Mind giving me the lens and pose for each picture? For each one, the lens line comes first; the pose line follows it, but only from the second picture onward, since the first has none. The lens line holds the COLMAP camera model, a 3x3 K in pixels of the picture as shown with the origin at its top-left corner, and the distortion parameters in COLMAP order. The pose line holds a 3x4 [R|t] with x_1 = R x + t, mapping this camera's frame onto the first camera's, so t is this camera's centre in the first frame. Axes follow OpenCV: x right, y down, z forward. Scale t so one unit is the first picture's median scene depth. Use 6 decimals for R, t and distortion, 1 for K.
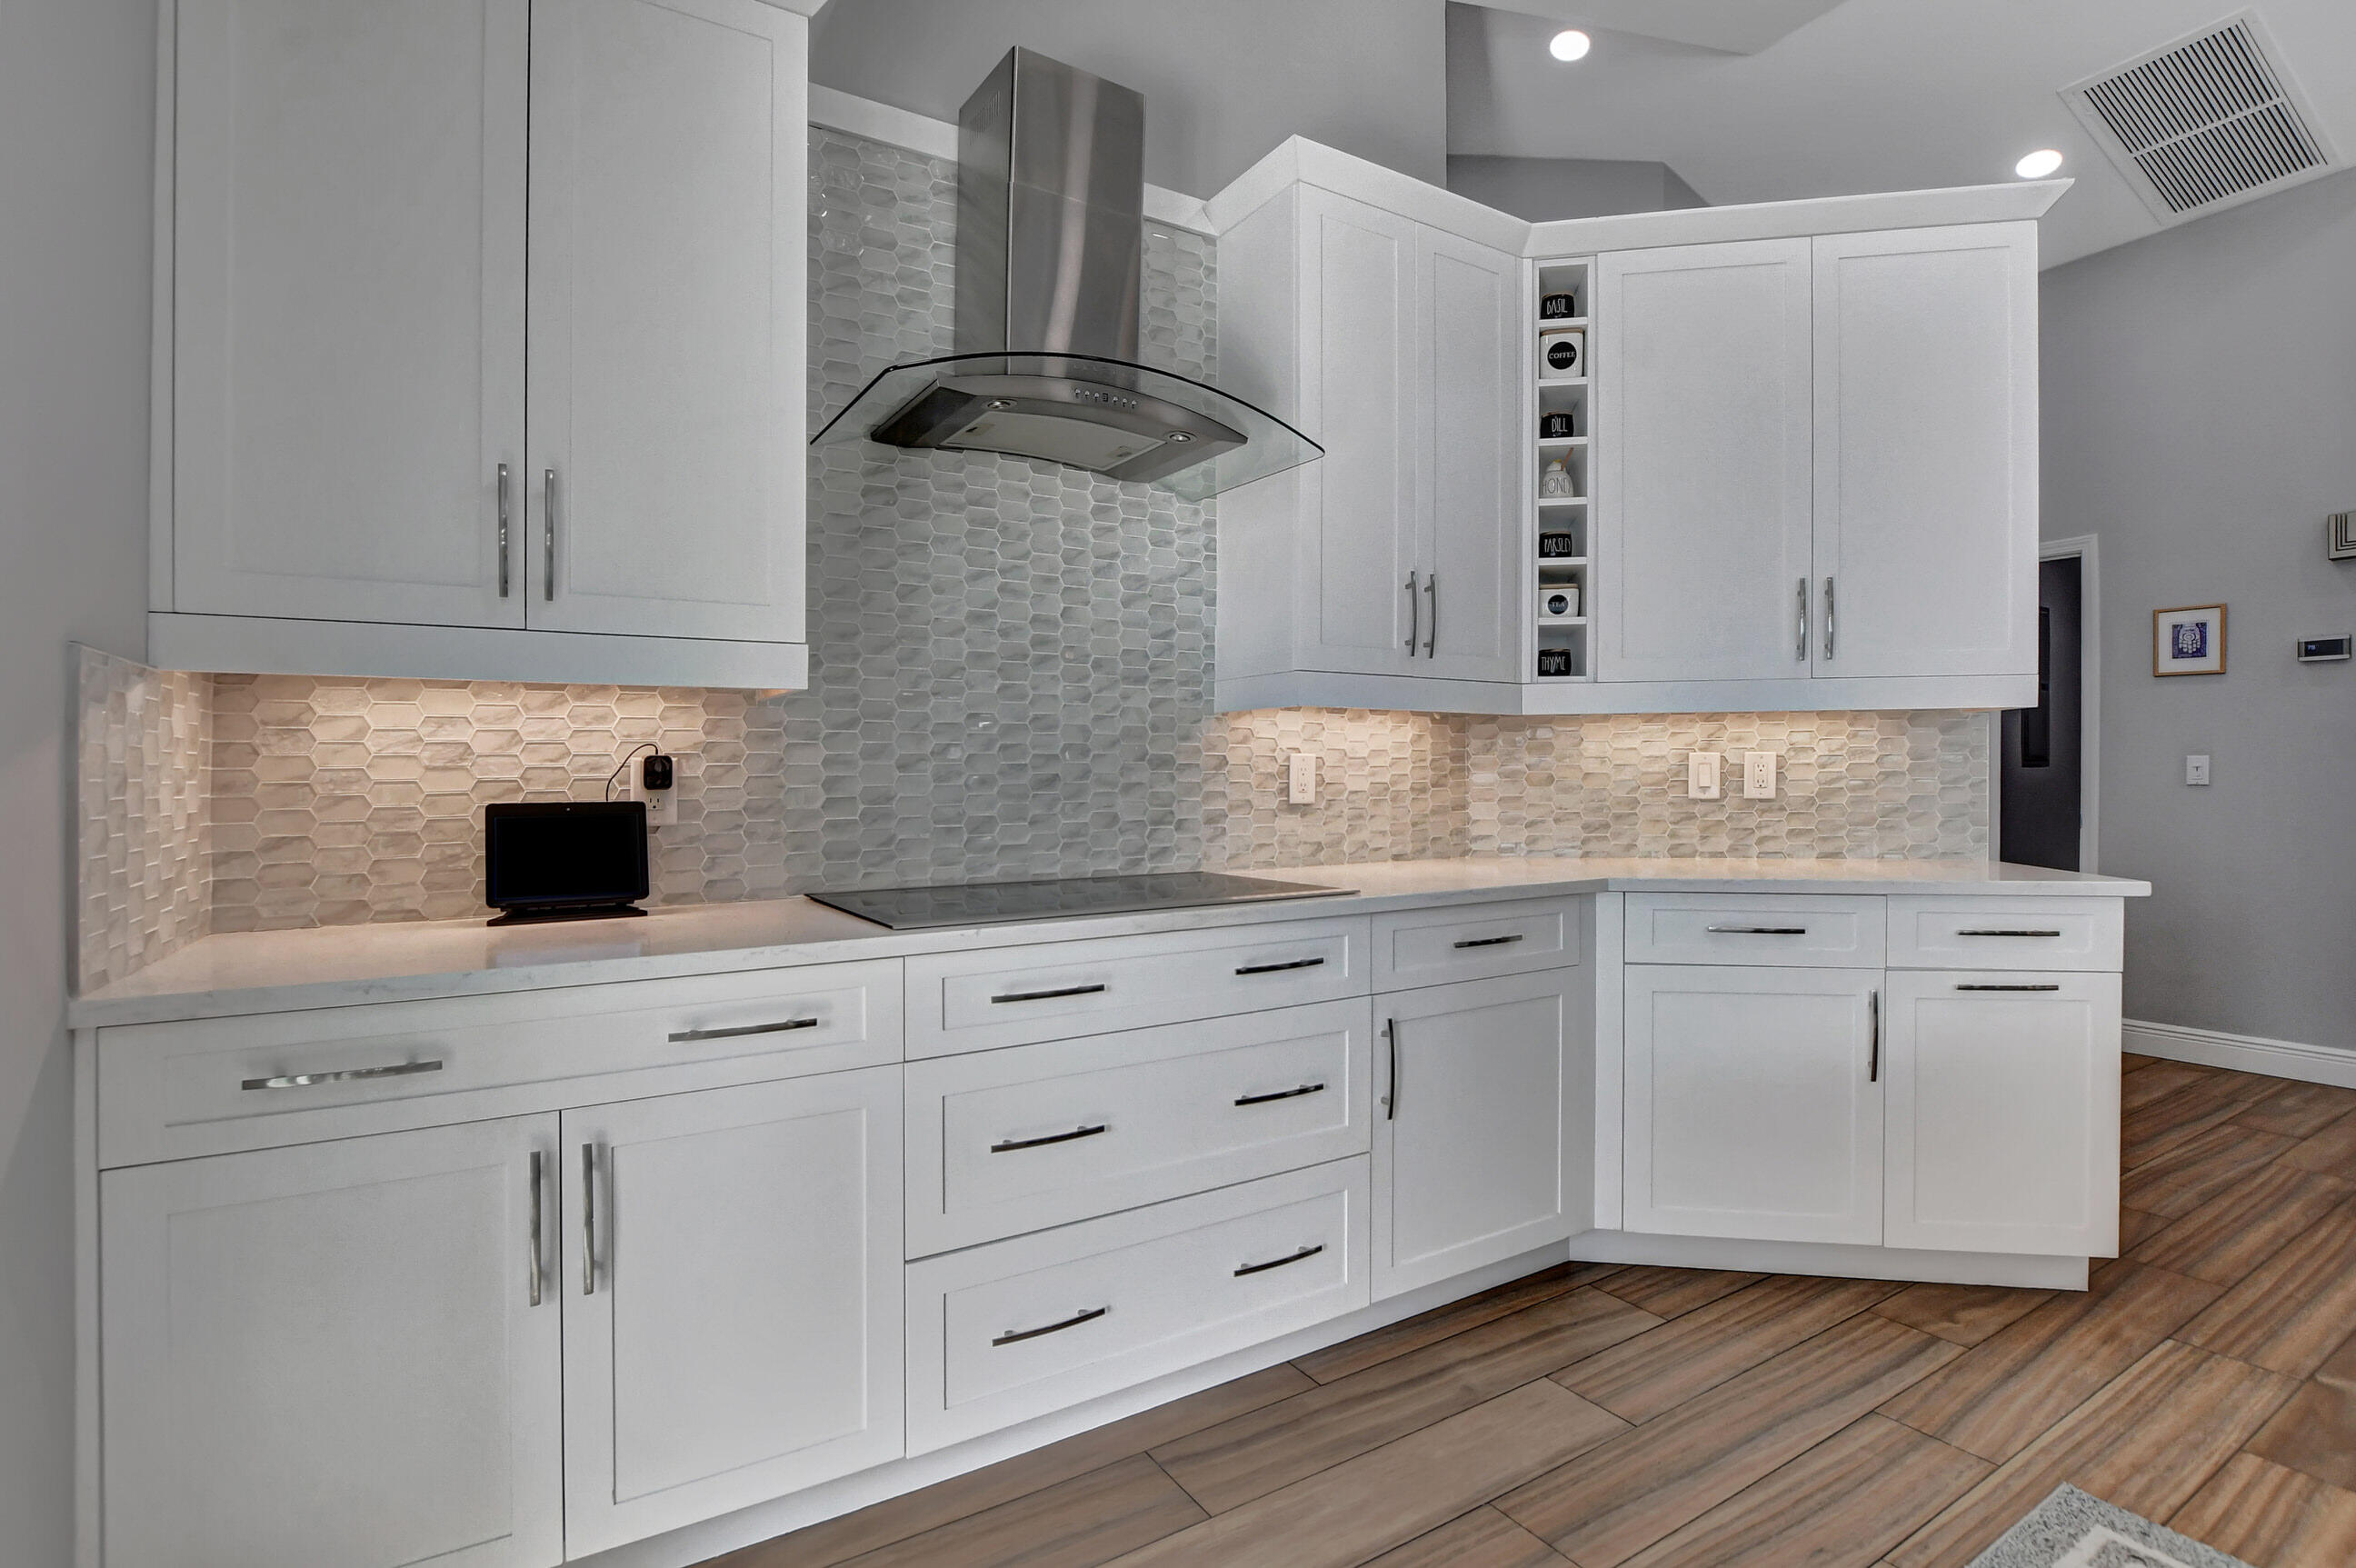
lens RADIAL K [[1067.3, 0, 1169.0], [0, 1067.3, 797.5], [0, 0, 1]] dist [-0.026383, -0.000115]
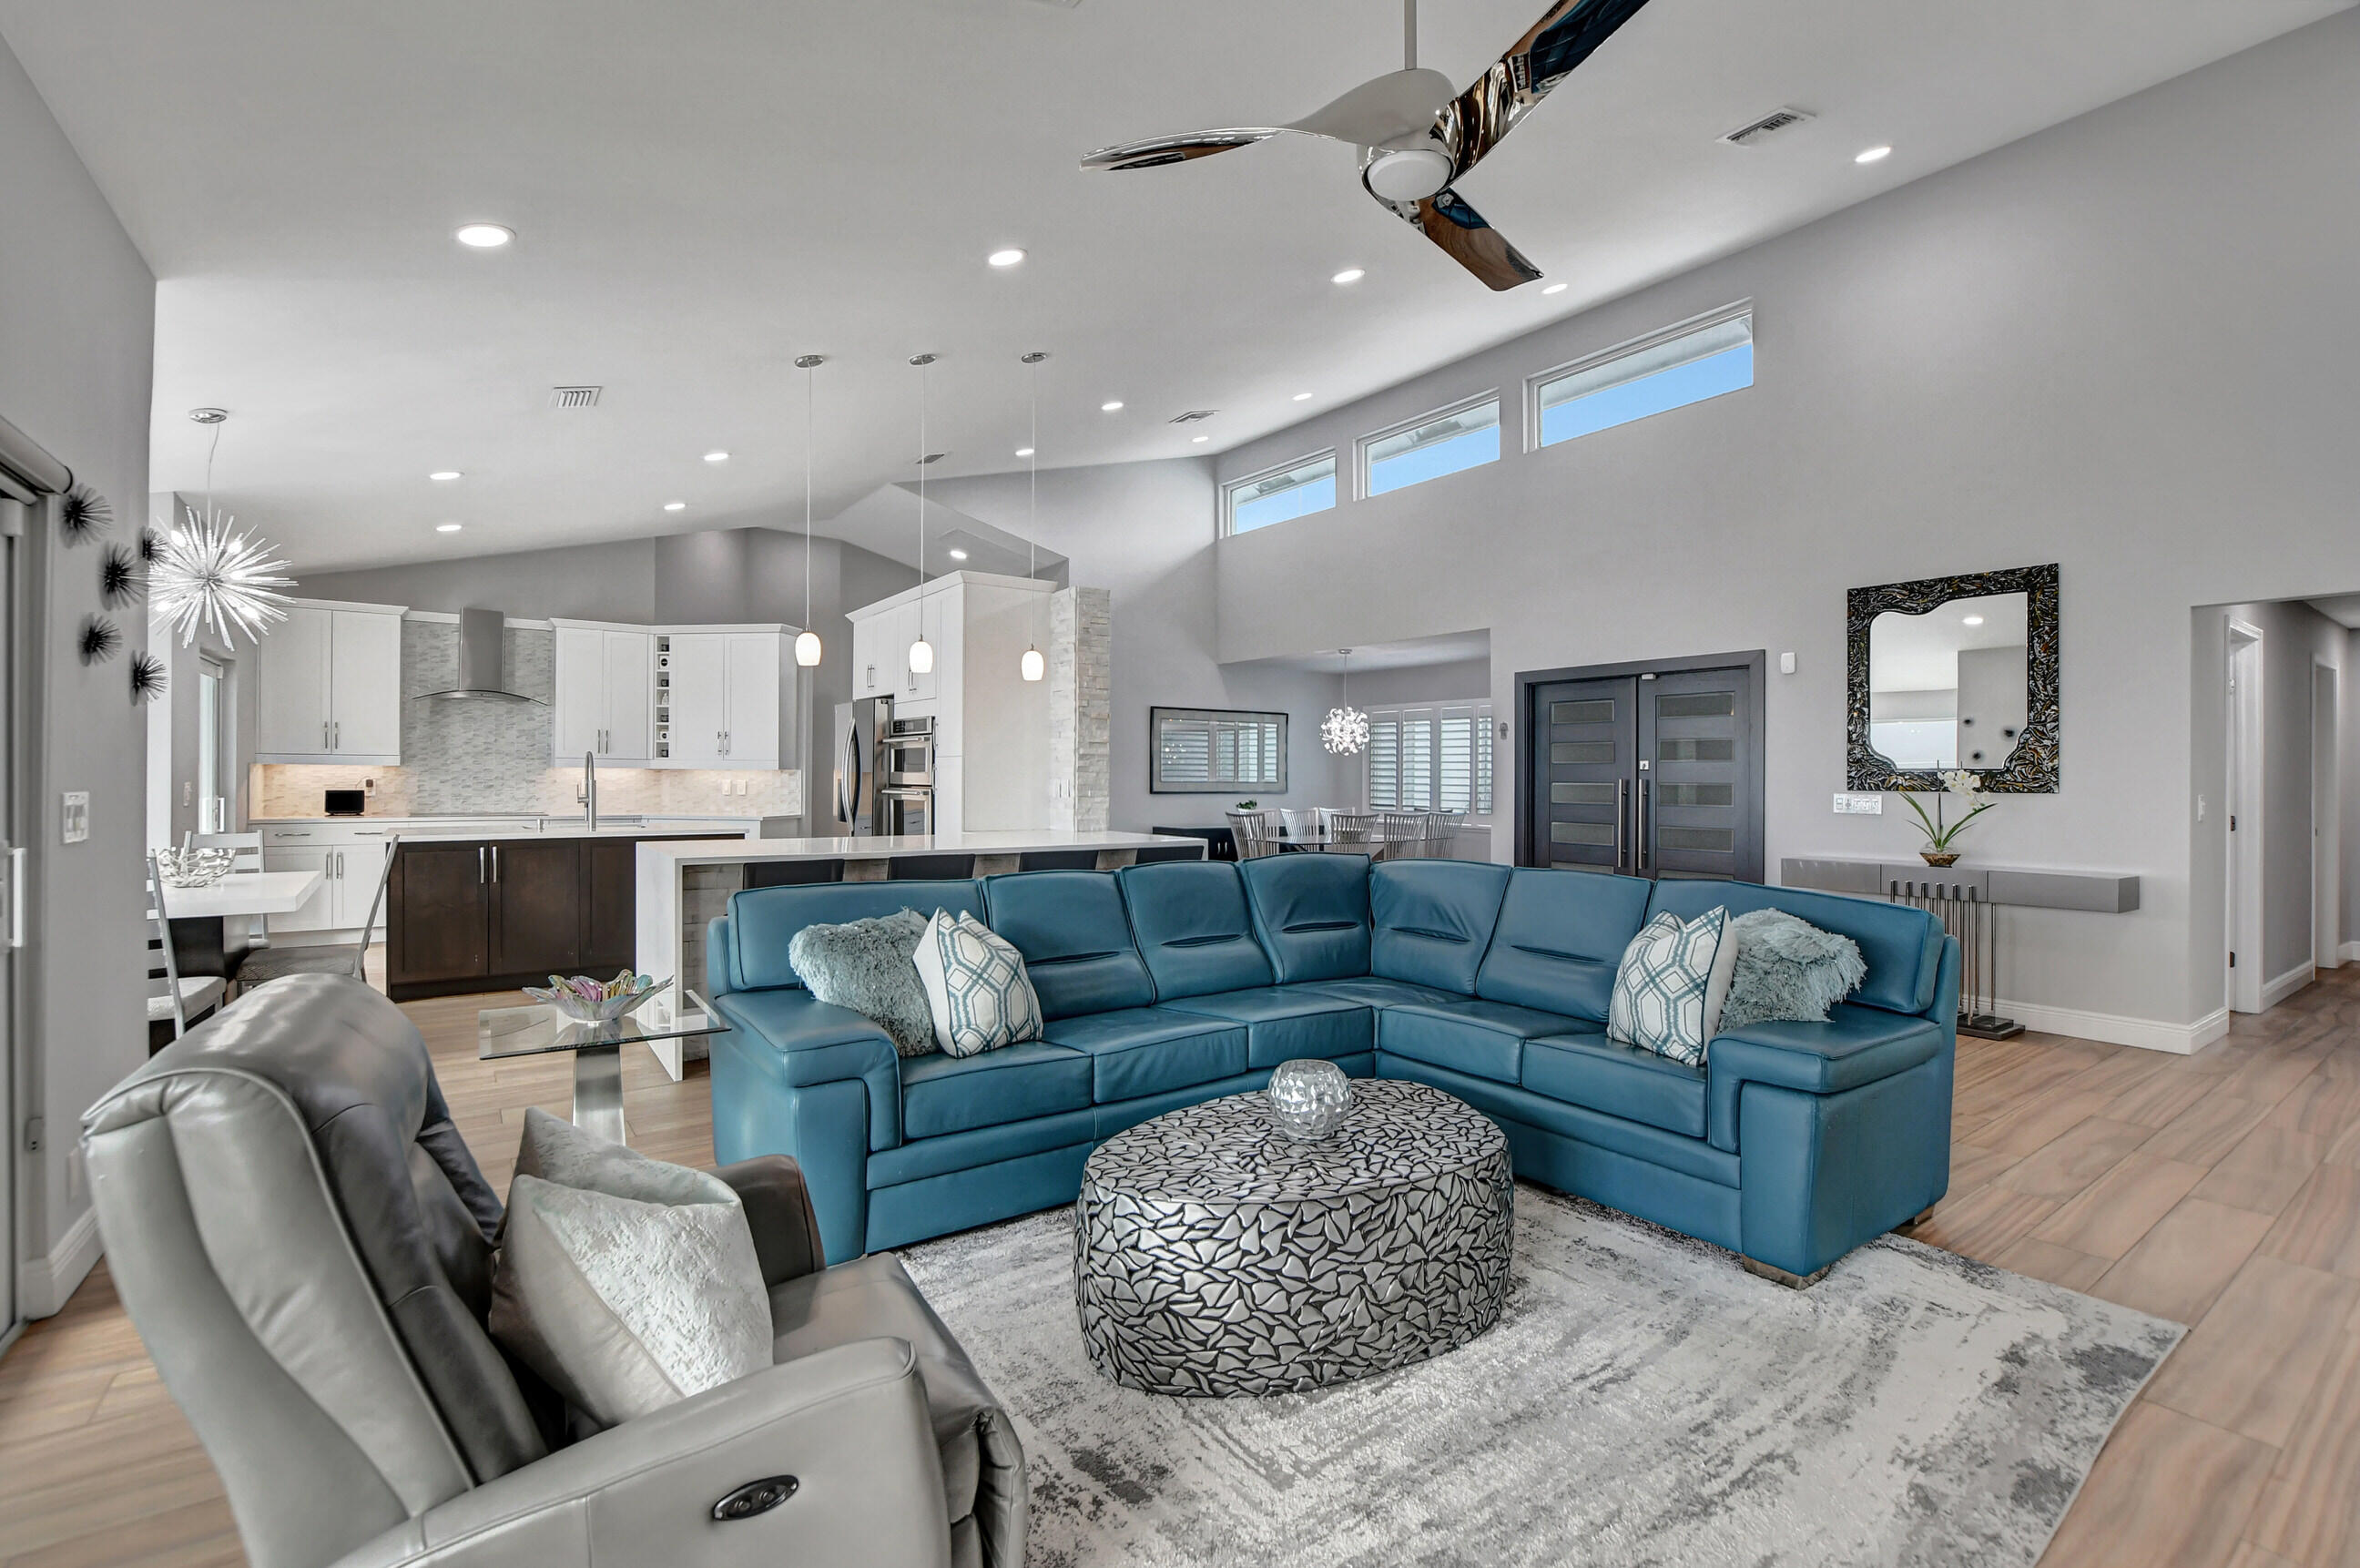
lens RADIAL K [[1057.0, 0, 1180.0], [0, 1057.0, 784.0], [0, 0, 1]] dist [-0.015073, -0.000613]
pose [[0.998831, 0.013120, 0.046522, 2.008629], [-0.012526, 0.999836, -0.013047, -0.005818], [-0.046686, 0.012449, 0.998832, -2.617187]]
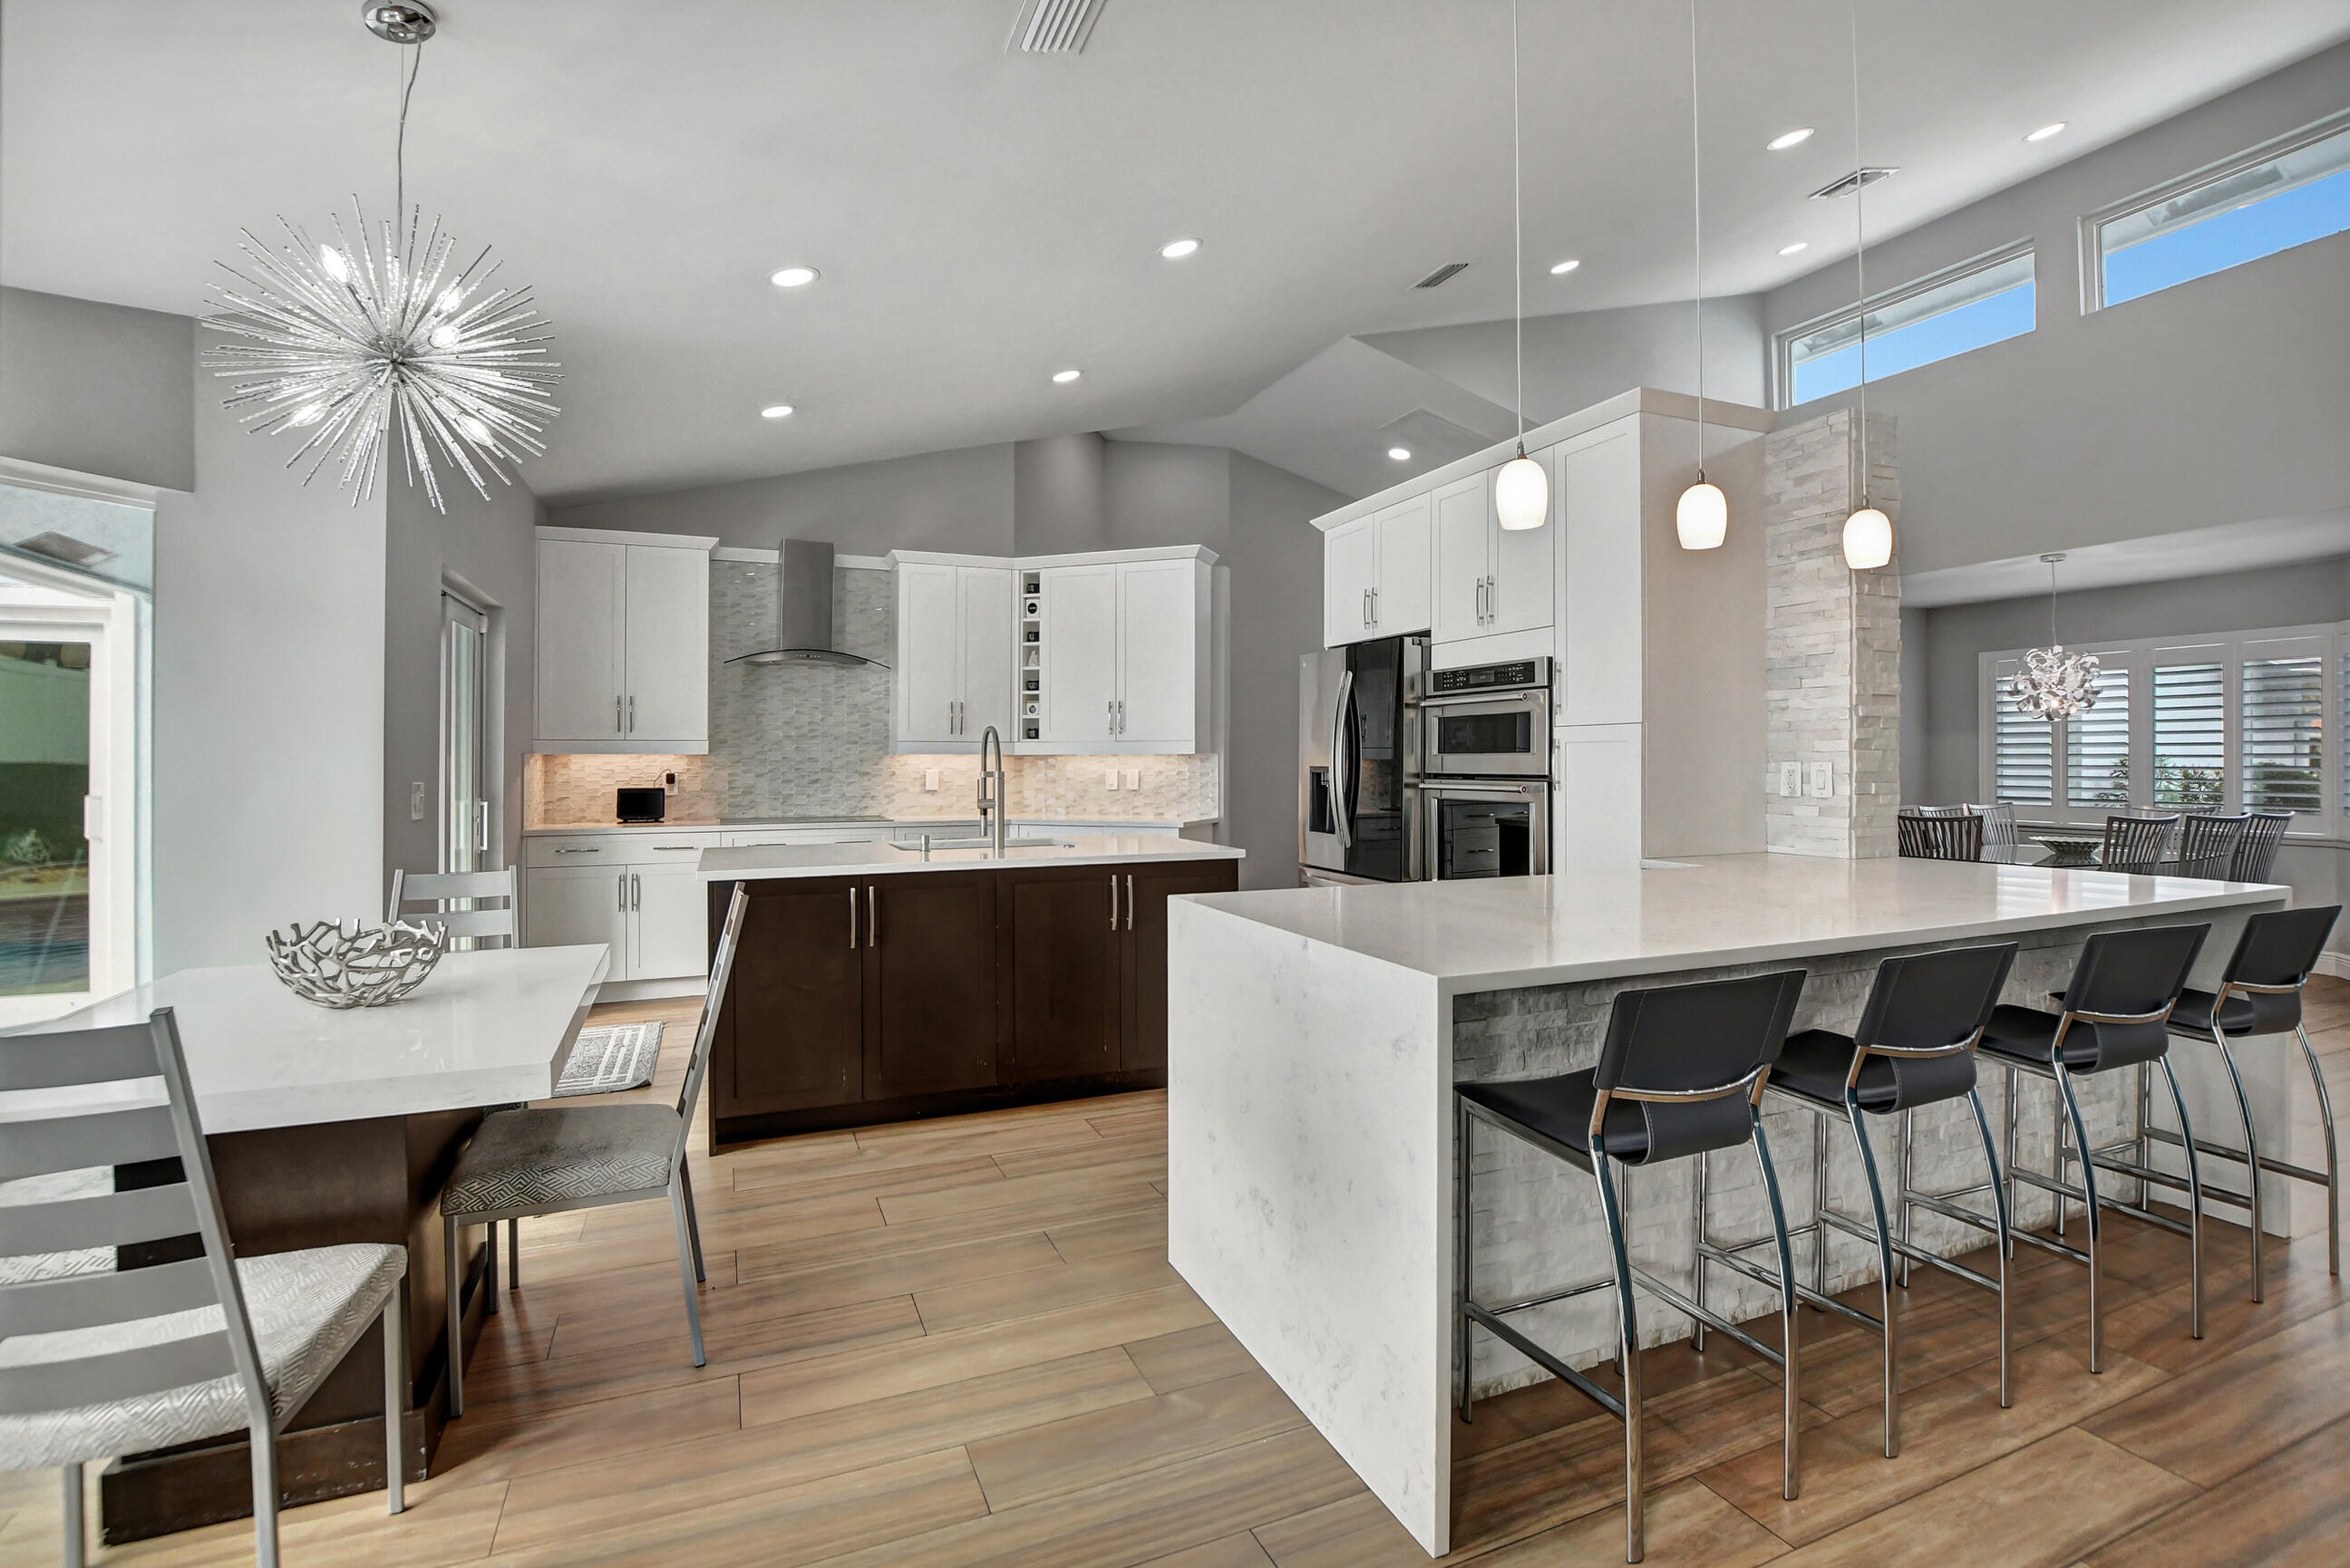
lens RADIAL K [[1103.3, 0, 1212.9], [0, 1103.3, 752.8], [0, 0, 1]] dist [-0.018016, 0.000748]
pose [[0.989891, 0.002136, -0.141814, 1.238077], [-0.005990, 0.999624, -0.026755, -0.017541], [0.141704, 0.027334, 0.989532, -1.576695]]
